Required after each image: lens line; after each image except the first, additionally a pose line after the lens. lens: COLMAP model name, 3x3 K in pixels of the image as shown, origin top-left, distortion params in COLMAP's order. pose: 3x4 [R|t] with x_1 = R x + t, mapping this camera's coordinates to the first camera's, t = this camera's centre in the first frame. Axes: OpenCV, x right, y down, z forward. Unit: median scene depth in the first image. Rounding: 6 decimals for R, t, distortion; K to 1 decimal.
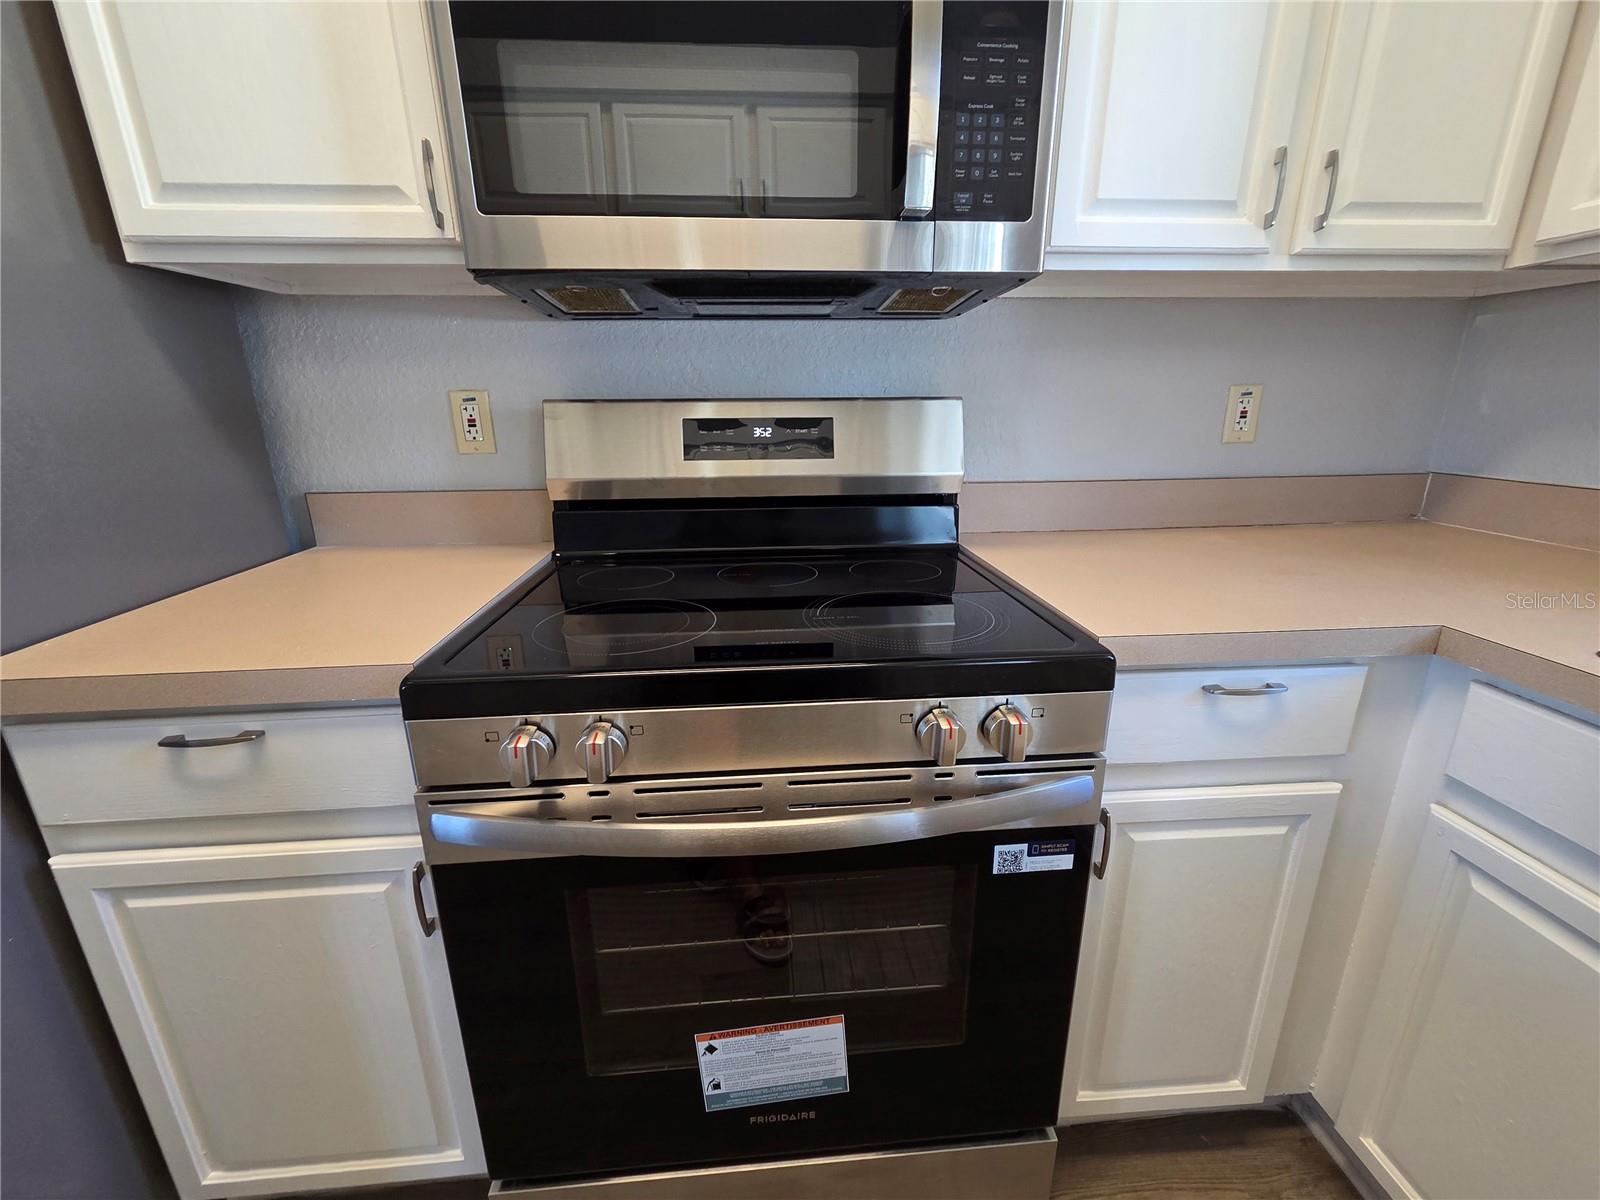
lens RADIAL K [[648.7, 0, 796.0], [0, 648.7, 591.1], [0, 0, 1]] dist [0.006139, -0.000384]
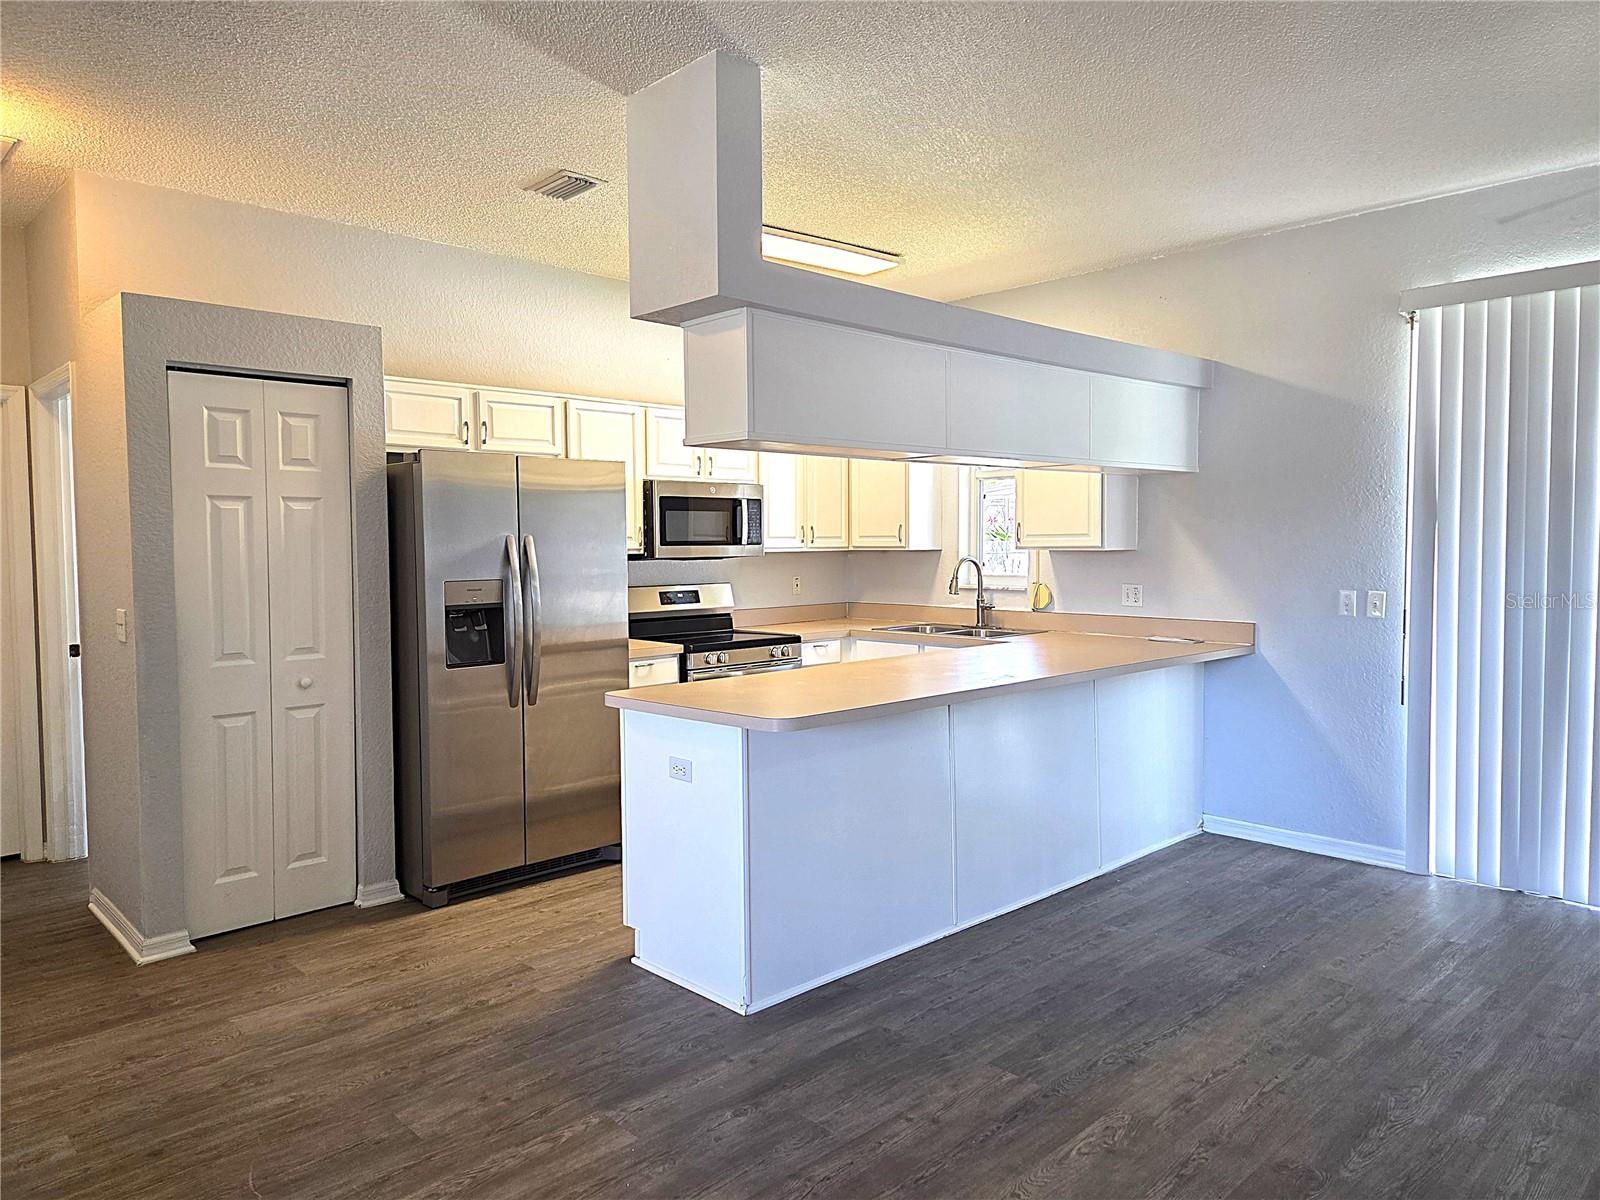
lens RADIAL K [[1069.2, 0, 808.7], [0, 1069.2, 589.0], [0, 0, 1]] dist [0.073517, -0.058584]
pose [[0.772304, -0.025000, 0.634761, -3.491947], [0.181111, 0.966421, -0.182292, 0.943666], [-0.608889, 0.255747, 0.750898, -3.961241]]
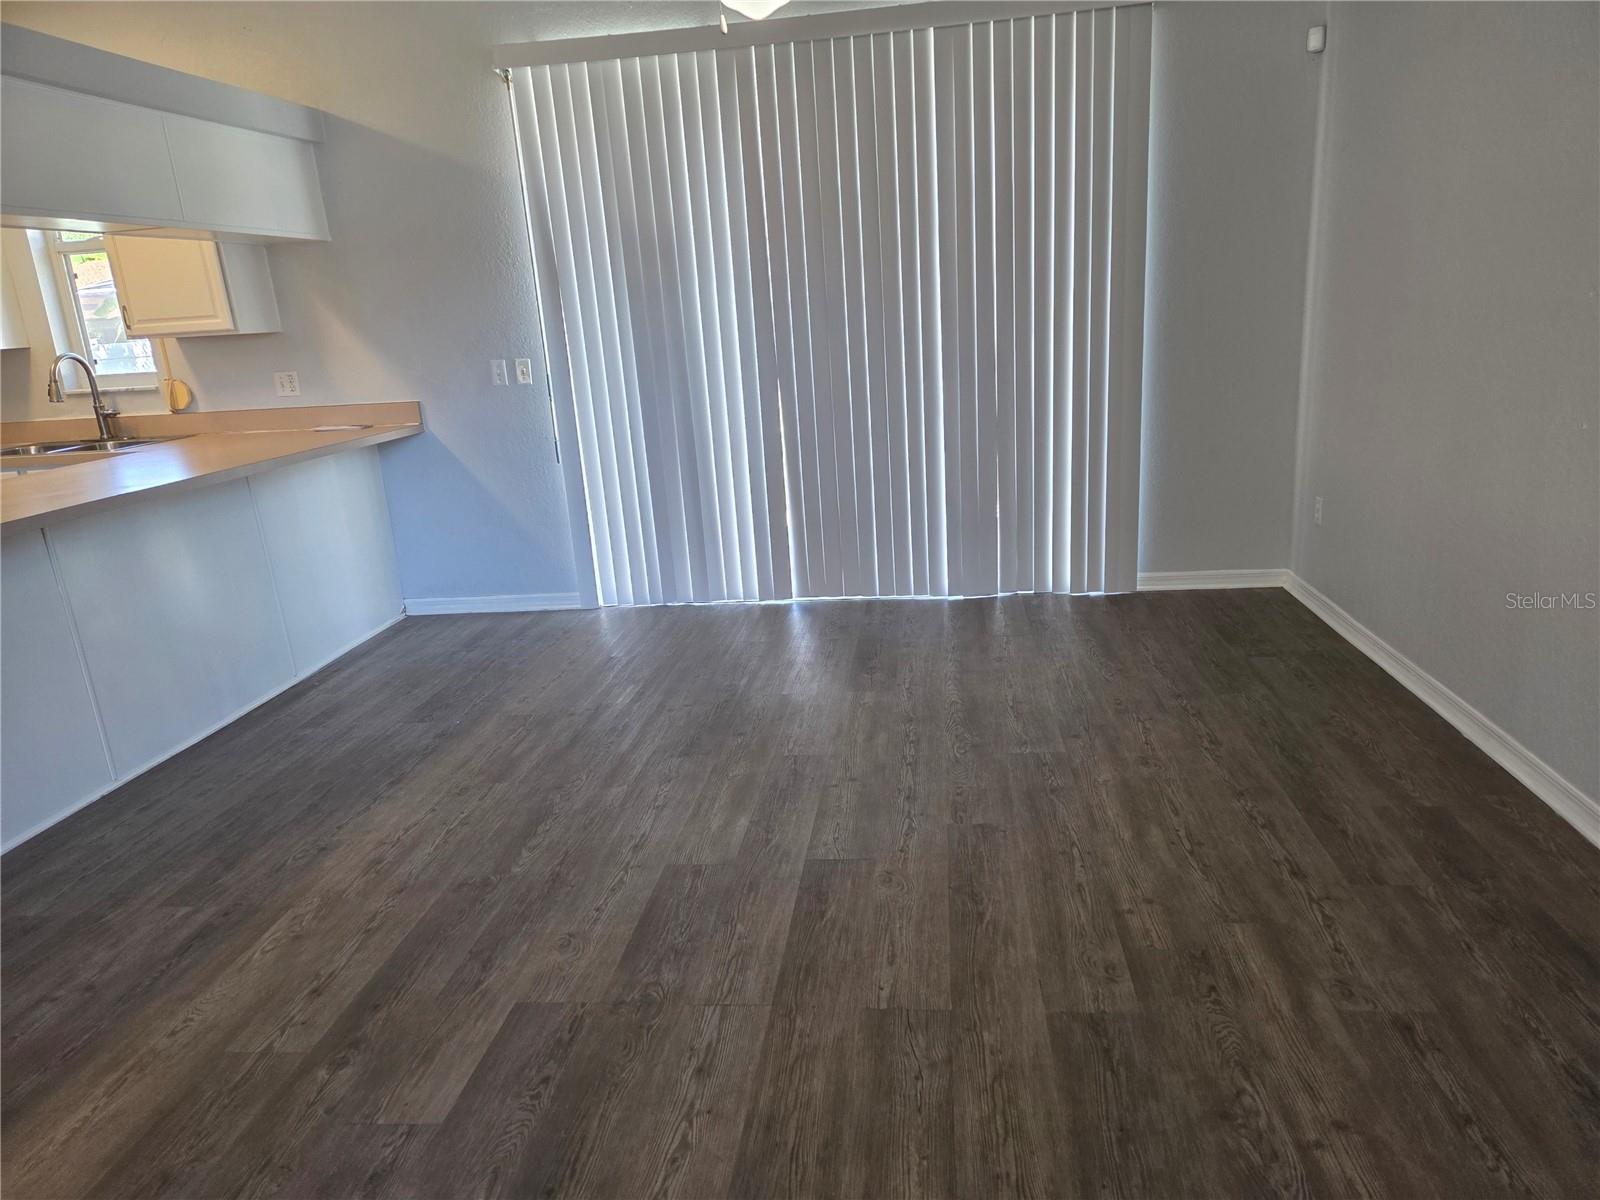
lens RADIAL K [[1069.2, 0, 809.6], [0, 1069.2, 609.2], [0, 0, 1]] dist [0.073517, -0.058584]
pose [[0.192762, -0.269335, 0.943558, -3.305033], [0.340894, 0.920079, 0.192991, 1.102675], [-0.920127, 0.284452, 0.269171, -4.151002]]
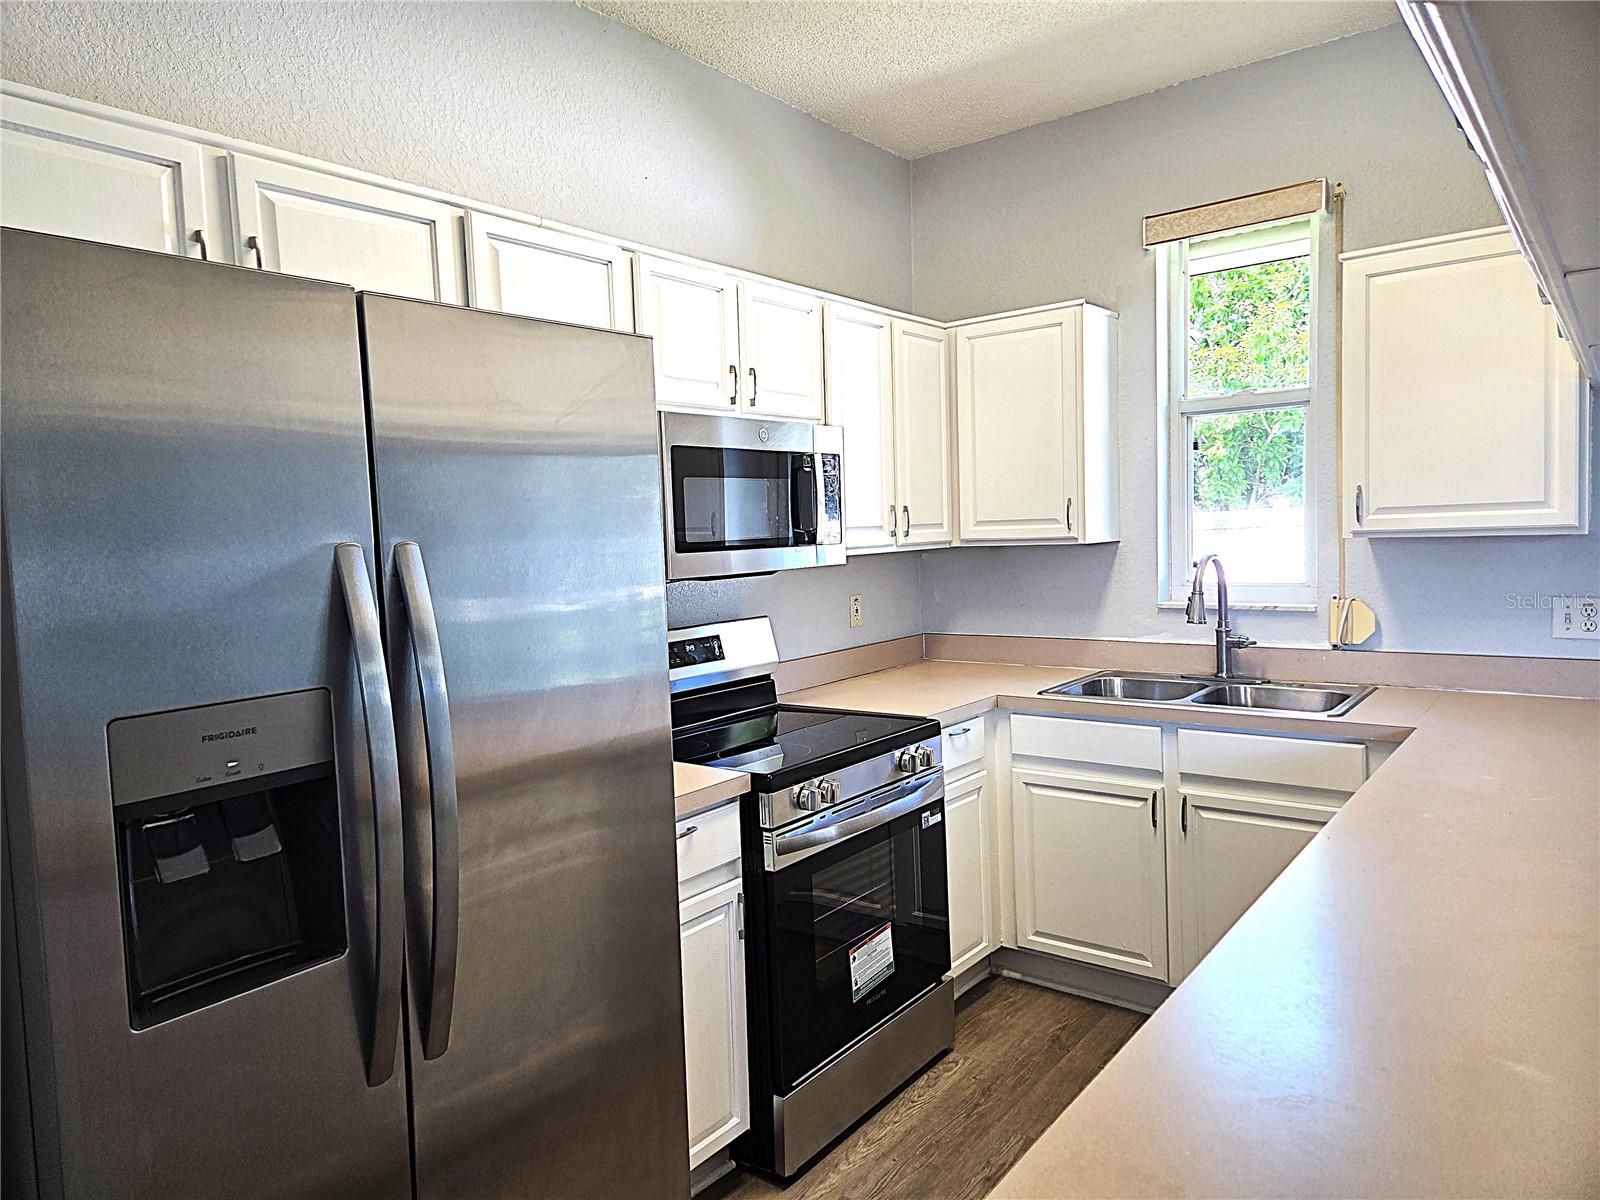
lens RADIAL K [[1069.2, 0, 792.3], [0, 1069.2, 590.9], [0, 0, 1]] dist [0.073517, -0.058584]
pose [[0.670791, -0.059485, 0.739257, -2.214043], [0.239280, 0.960833, -0.139805, 0.046870], [-0.701986, 0.270669, 0.658752, -1.109457]]
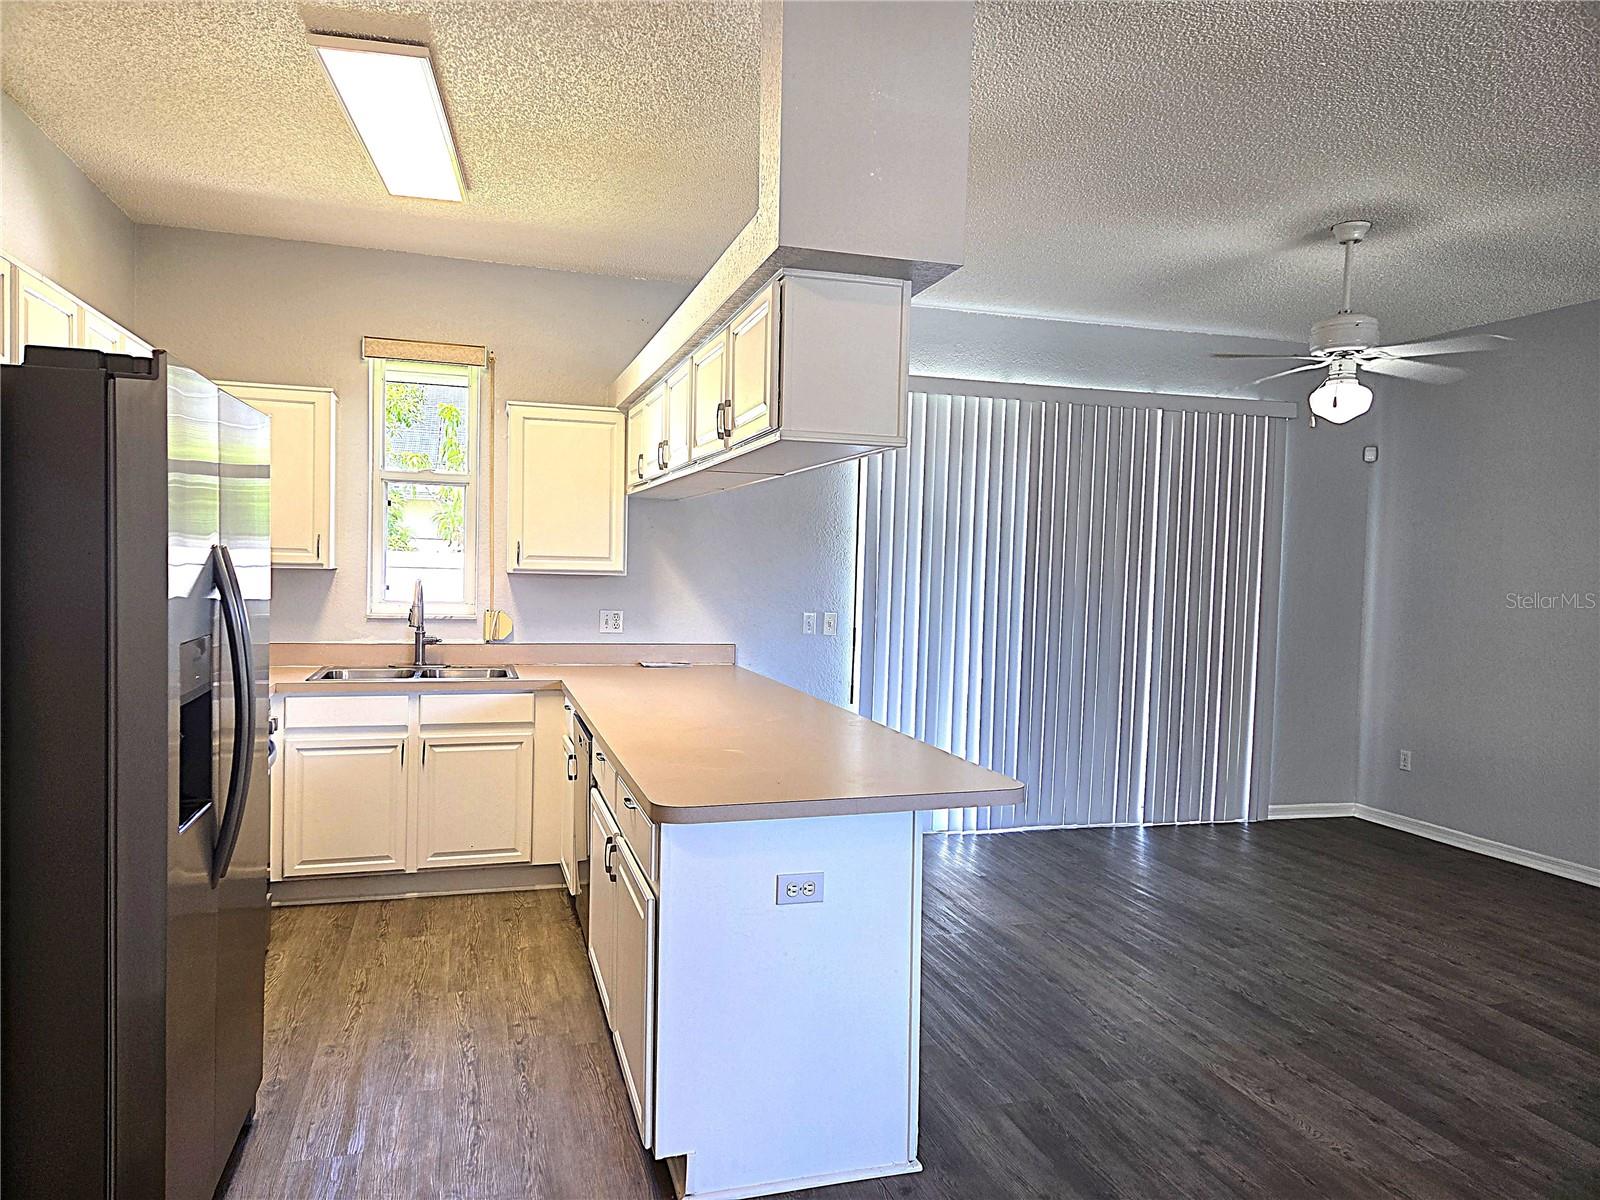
lens RADIAL K [[1069.2, 0, 783.3], [0, 1069.2, 601.0], [0, 0, 1]] dist [0.073517, -0.058584]
pose [[-0.204357, -0.032785, 0.978347, -4.086412], [0.256791, 0.962642, 0.085897, -0.133293], [-0.944615, 0.268785, -0.188303, -0.428066]]
